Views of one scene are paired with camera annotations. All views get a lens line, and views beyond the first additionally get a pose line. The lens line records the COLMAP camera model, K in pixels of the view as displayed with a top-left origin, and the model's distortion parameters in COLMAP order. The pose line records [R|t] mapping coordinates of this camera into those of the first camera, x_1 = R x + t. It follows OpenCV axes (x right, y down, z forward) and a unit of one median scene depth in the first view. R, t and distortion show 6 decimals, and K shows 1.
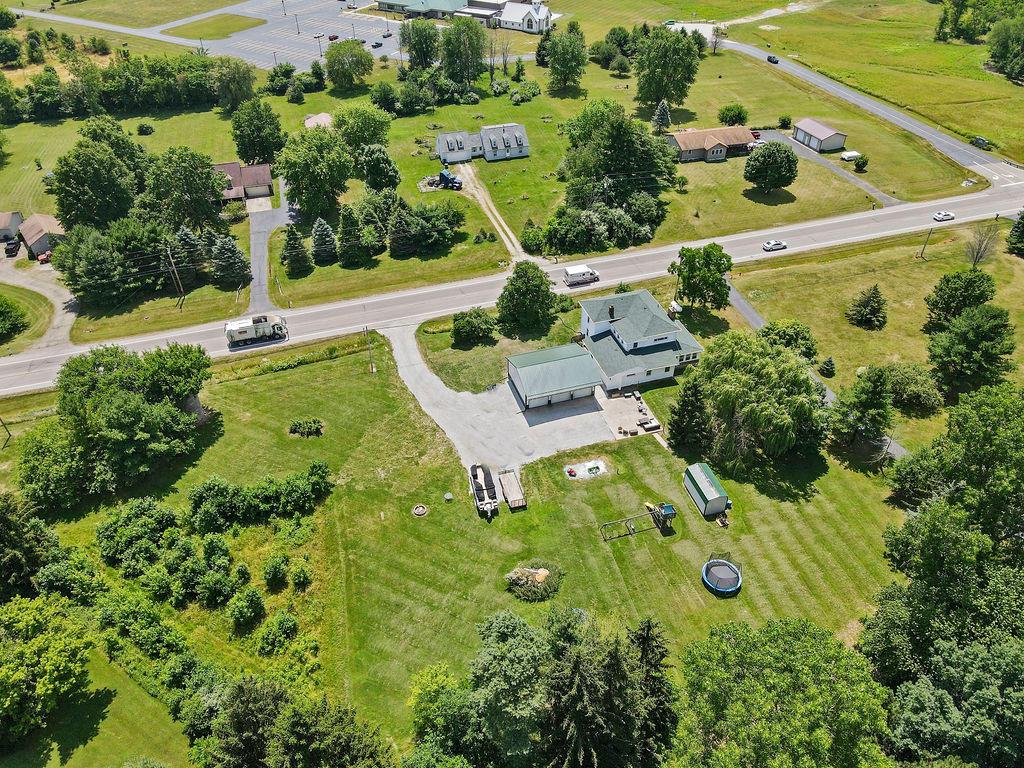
lens RADIAL K [[746.9, 0, 507.4], [0, 746.9, 384.6], [0, 0, 1]] dist [0.017018, 0.010152]
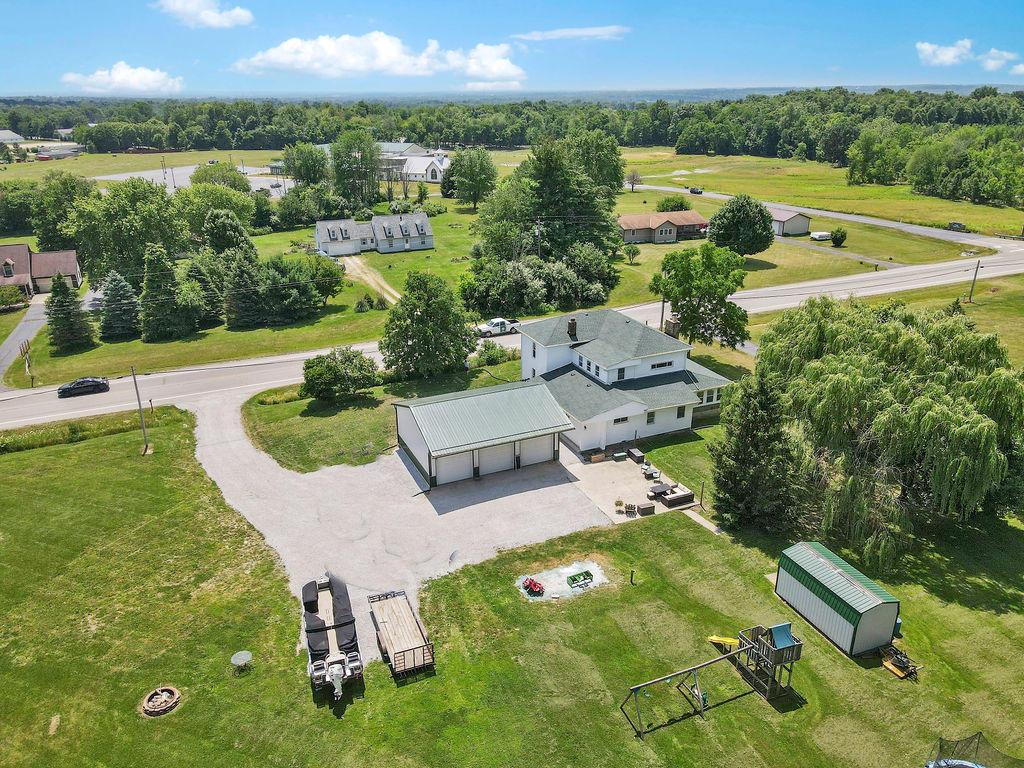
lens RADIAL K [[746.9, 0, 507.4], [0, 746.9, 384.6], [0, 0, 1]] dist [0.017018, 0.010152]
pose [[0.993216, -0.038293, 0.109795, 0.022628], [0.069259, 0.953277, -0.294051, 0.118847], [-0.093405, 0.299660, 0.949463, 0.477709]]
